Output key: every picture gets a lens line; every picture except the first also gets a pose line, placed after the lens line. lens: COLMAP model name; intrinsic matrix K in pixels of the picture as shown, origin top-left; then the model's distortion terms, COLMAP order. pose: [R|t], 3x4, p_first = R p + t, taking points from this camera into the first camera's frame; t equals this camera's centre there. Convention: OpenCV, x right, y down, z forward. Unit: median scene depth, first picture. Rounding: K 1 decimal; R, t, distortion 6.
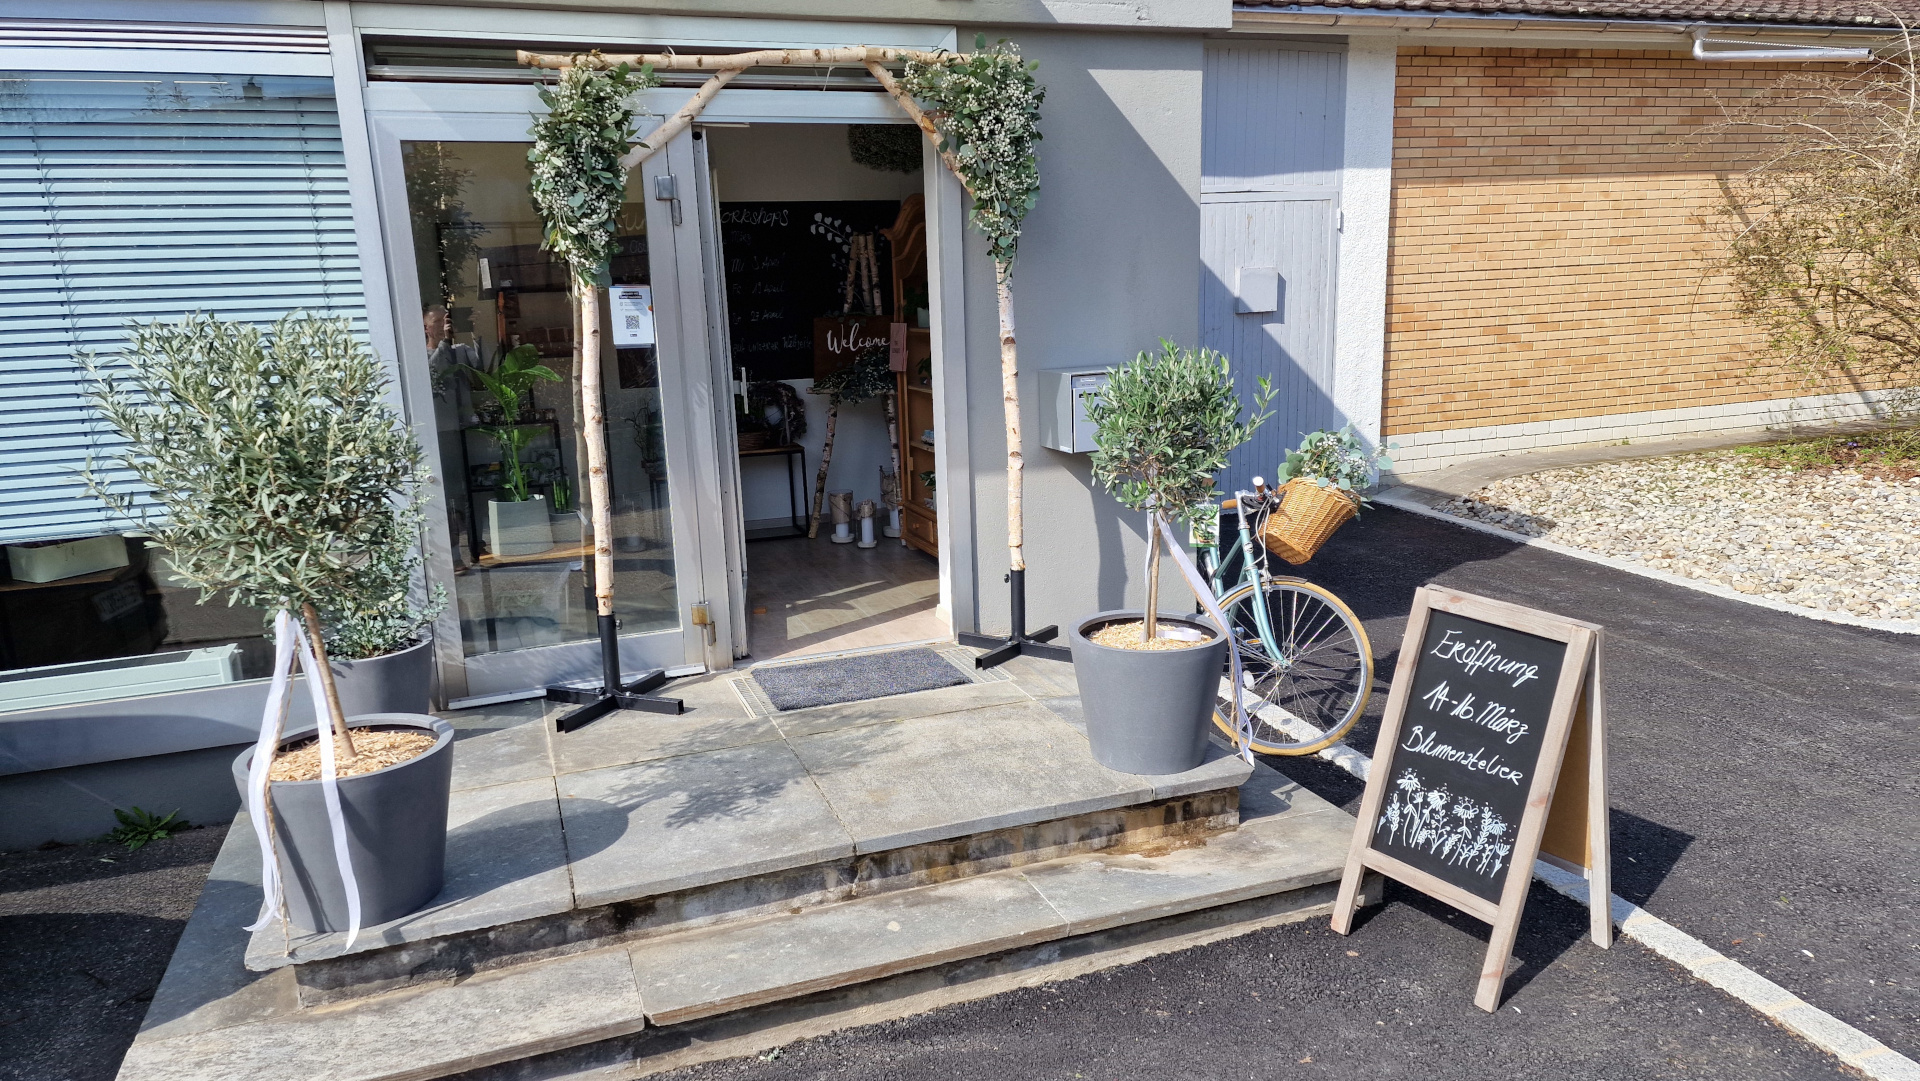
lens RADIAL K [[1284.5, 0, 956.1], [0, 1284.5, 557.0], [0, 0, 1]] dist [0.082202, -0.074908]
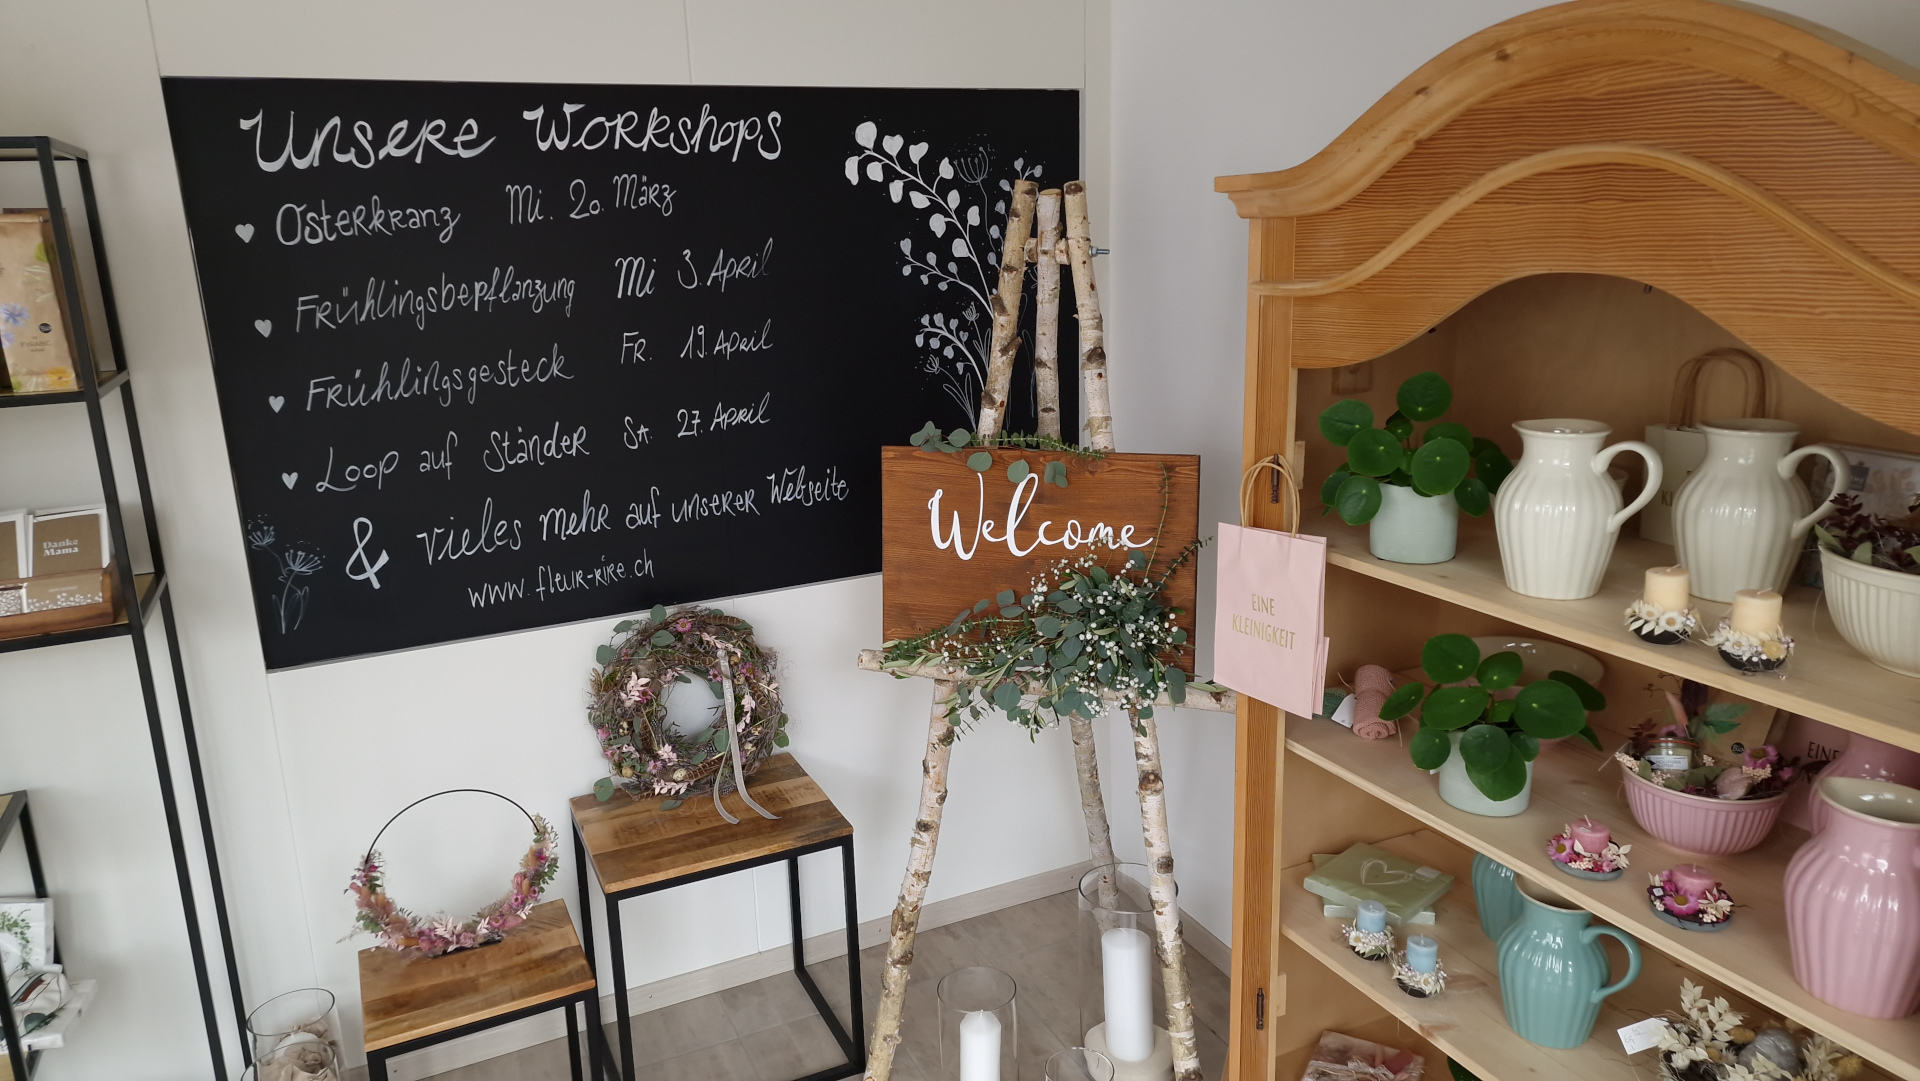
lens RADIAL K [[1284.5, 0, 929.2], [0, 1284.5, 536.7], [0, 0, 1]] dist [0.082202, -0.074908]
pose [[0.996399, -0.017784, 0.082907, -0.128645], [0.015138, 0.999359, 0.032436, -0.176894], [-0.083431, -0.031064, 0.996029, 0.691623]]
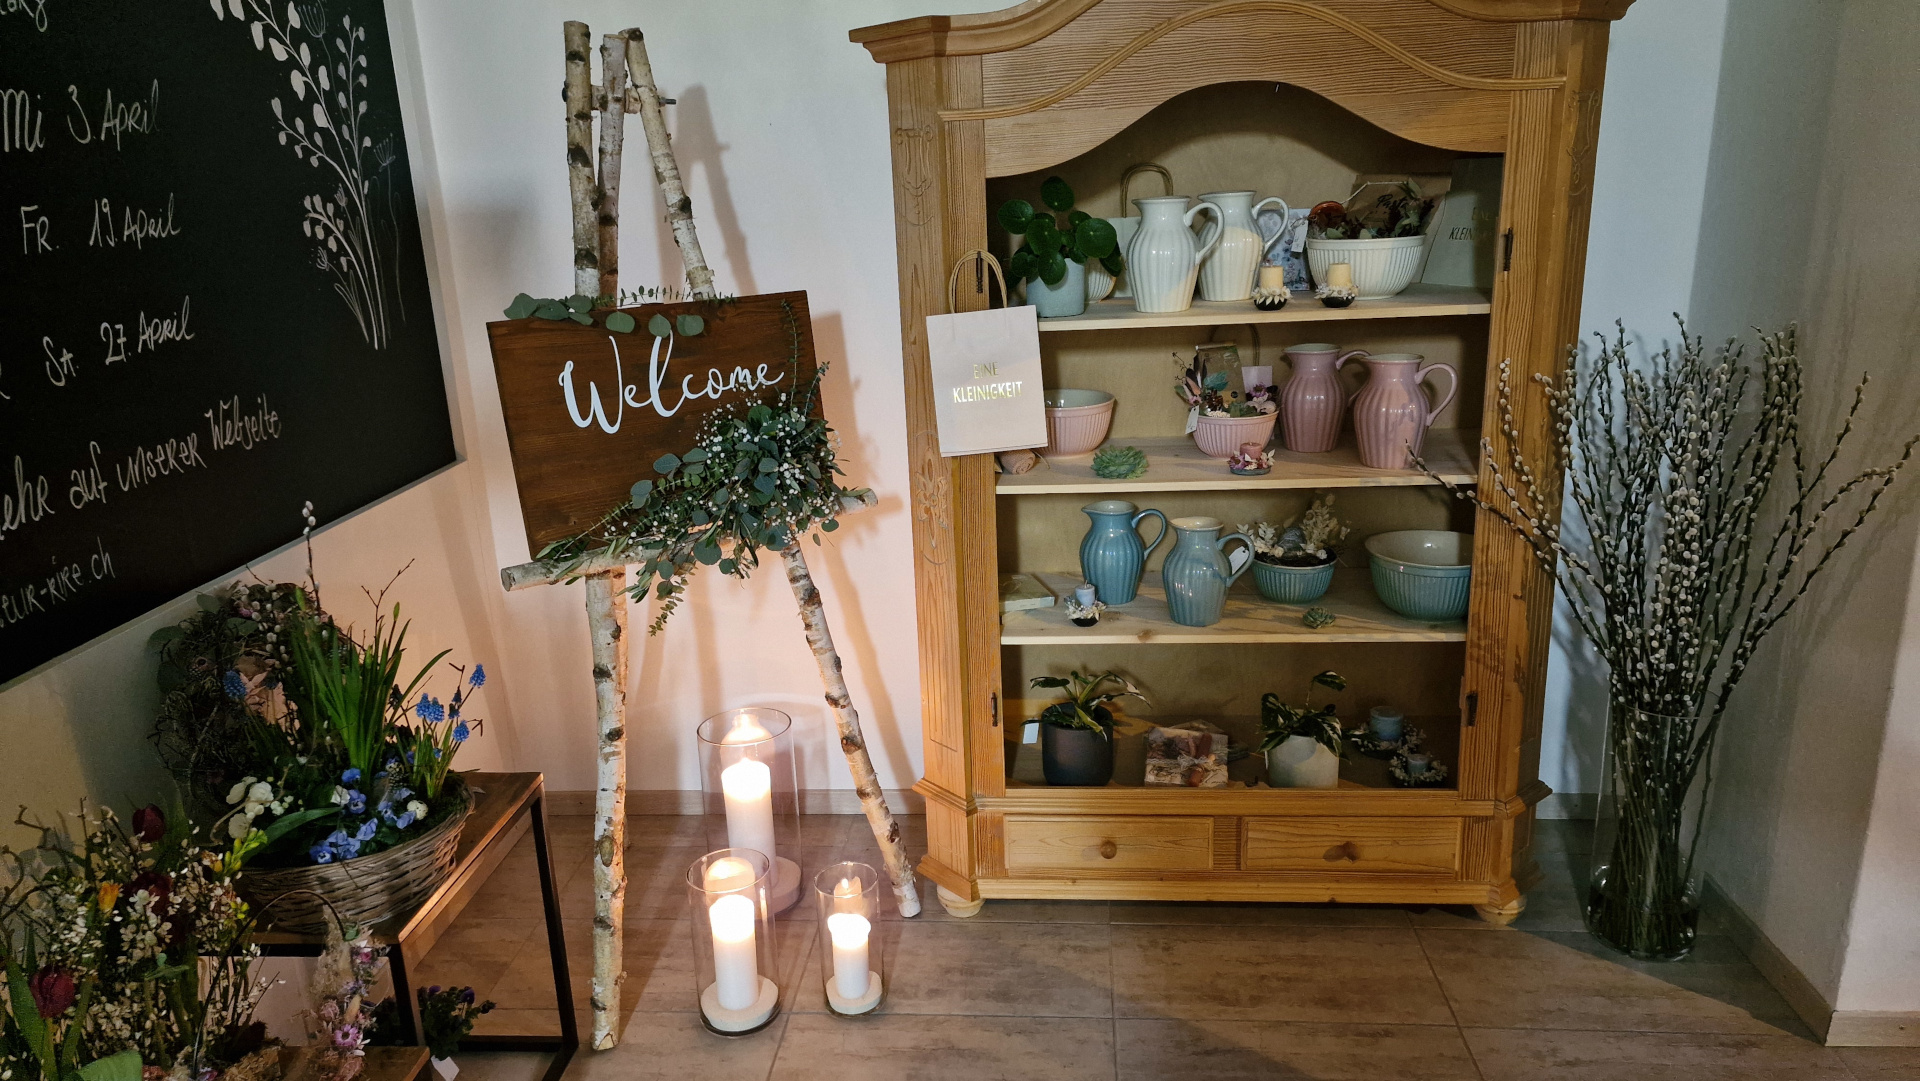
lens RADIAL K [[1284.5, 0, 959.2], [0, 1284.5, 545.0], [0, 0, 1]] dist [0.082202, -0.074908]
pose [[0.411604, -0.235017, 0.880539, -0.333002], [0.212957, 0.964233, 0.157809, -0.165670], [-0.886133, 0.122562, 0.446930, 0.807934]]
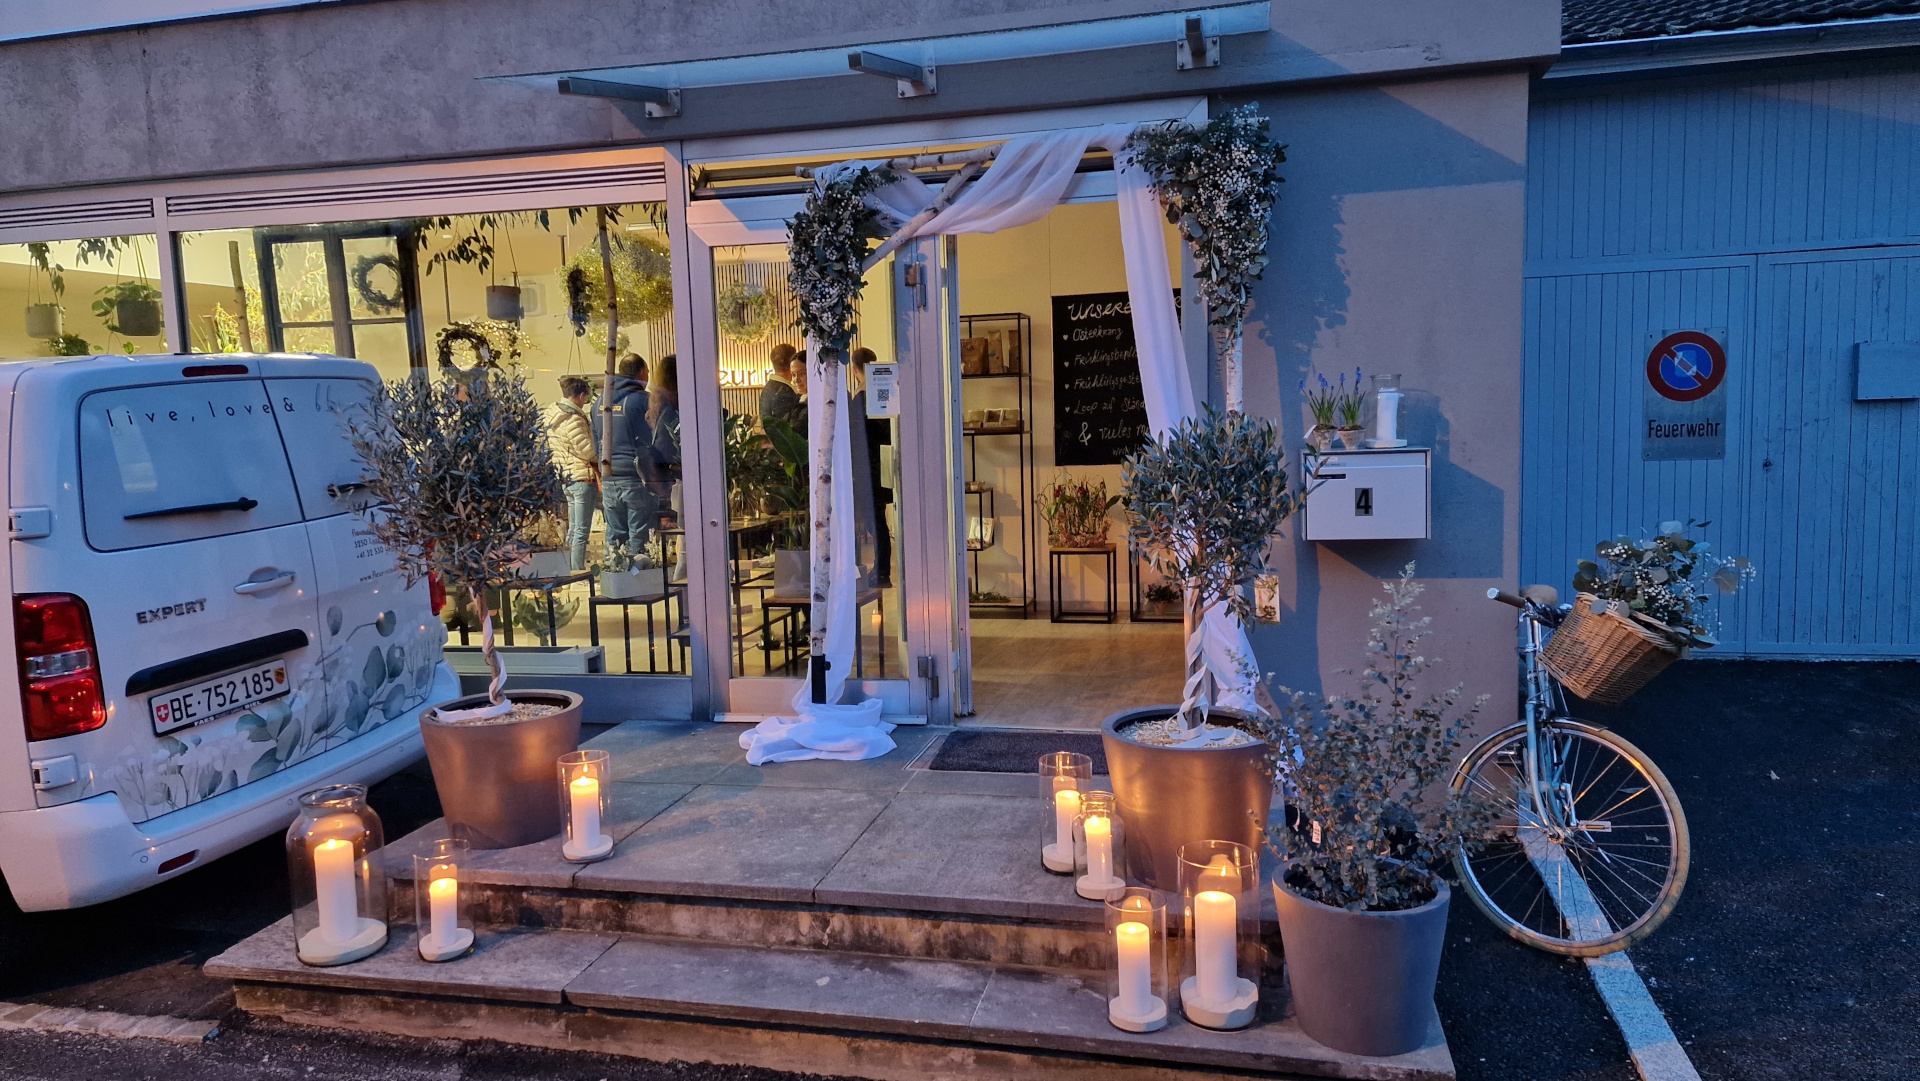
lens RADIAL K [[1284.5, 0, 961.7], [0, 1284.5, 538.9], [0, 0, 1]] dist [0.082202, -0.074908]
pose [[0.832650, 0.065156, -0.549953, 0.269151], [-0.113837, 0.991985, -0.054828, -0.004669], [0.541973, 0.108258, 0.833394, 0.088800]]
